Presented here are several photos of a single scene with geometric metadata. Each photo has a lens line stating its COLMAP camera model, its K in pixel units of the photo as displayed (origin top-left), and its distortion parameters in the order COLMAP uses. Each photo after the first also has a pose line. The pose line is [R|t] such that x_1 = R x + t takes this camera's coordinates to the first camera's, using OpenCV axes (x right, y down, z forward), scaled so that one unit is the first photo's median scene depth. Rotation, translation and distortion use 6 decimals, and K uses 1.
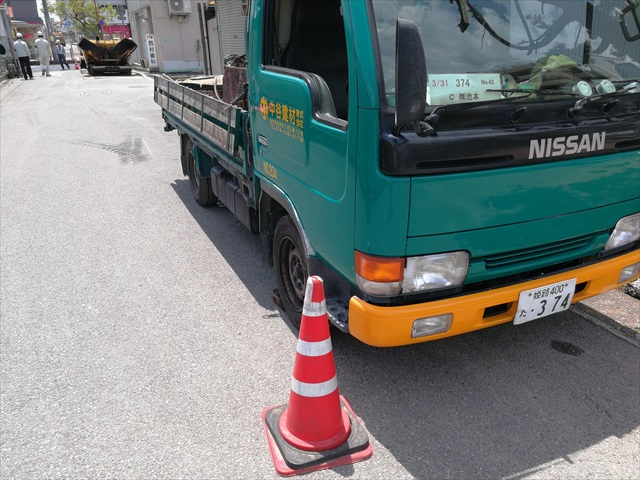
lens RADIAL K [[502.6, 0, 320.0], [0, 502.6, 240.0], [0, 0, 1]] dist [0.002578, -0.009477]
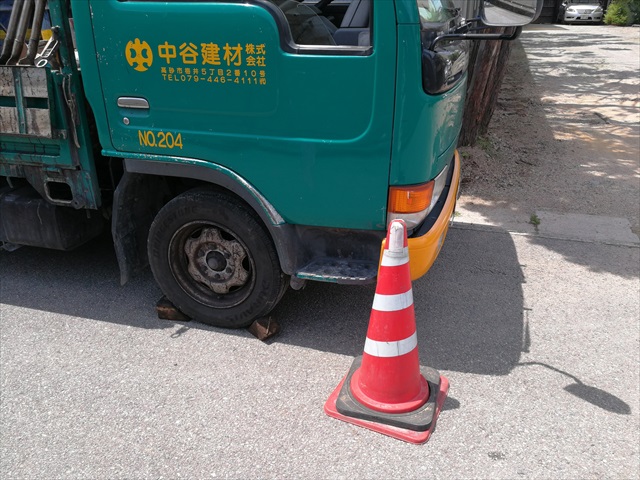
lens RADIAL K [[502.6, 0, 320.0], [0, 502.6, 240.0], [0, 0, 1]] dist [0.002578, -0.009477]
pose [[0.671504, -0.287447, 0.682976, -0.592284], [0.272710, 0.952872, 0.132909, -0.038792], [-0.688993, 0.097006, 0.718247, 0.373931]]
